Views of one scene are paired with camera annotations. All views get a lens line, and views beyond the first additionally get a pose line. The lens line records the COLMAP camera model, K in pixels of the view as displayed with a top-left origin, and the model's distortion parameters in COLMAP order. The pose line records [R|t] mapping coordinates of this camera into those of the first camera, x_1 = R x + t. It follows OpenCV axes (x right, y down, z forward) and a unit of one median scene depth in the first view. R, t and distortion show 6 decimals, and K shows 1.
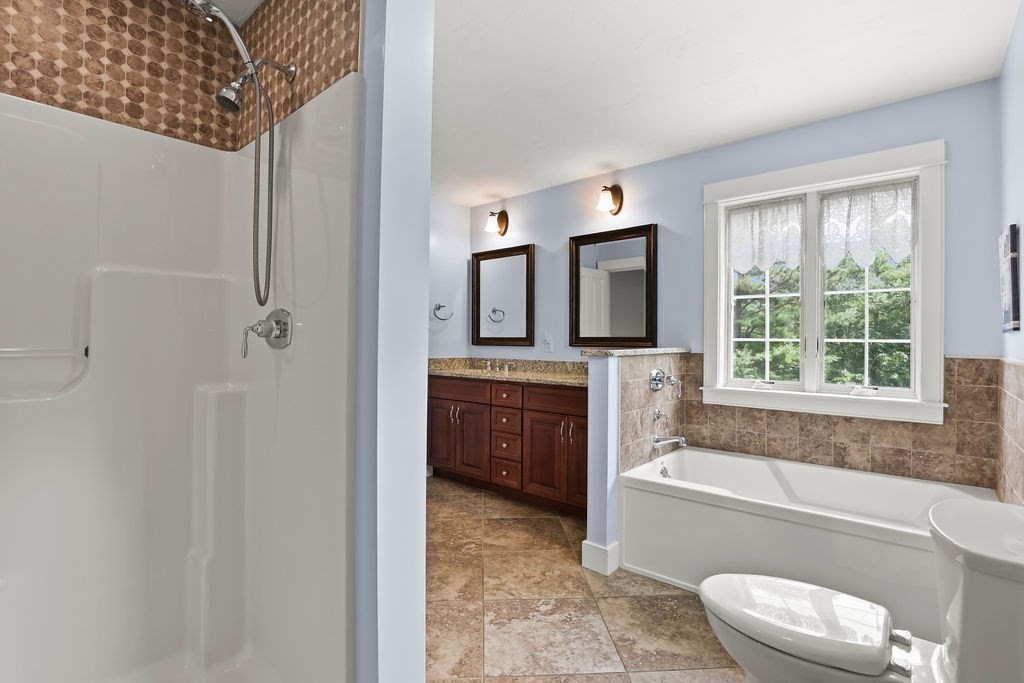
lens RADIAL K [[470.3, 0, 512.0], [0, 470.3, 339.5], [0, 0, 1]] dist [-0.026686, 0.003962]
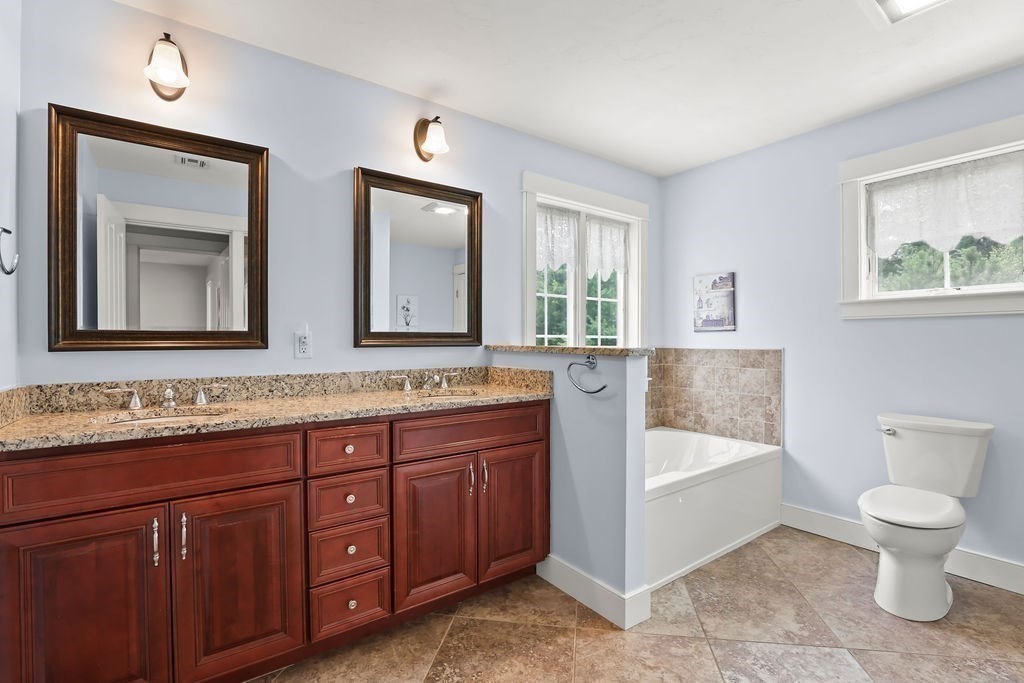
lens RADIAL K [[470.3, 0, 511.8], [0, 470.3, 340.9], [0, 0, 1]] dist [-0.026686, 0.003962]
pose [[0.227373, -0.010189, 0.973754, -0.484519], [0.000015, 0.999945, 0.010460, 0.000479], [-0.973808, -0.002364, 0.227360, 0.771385]]
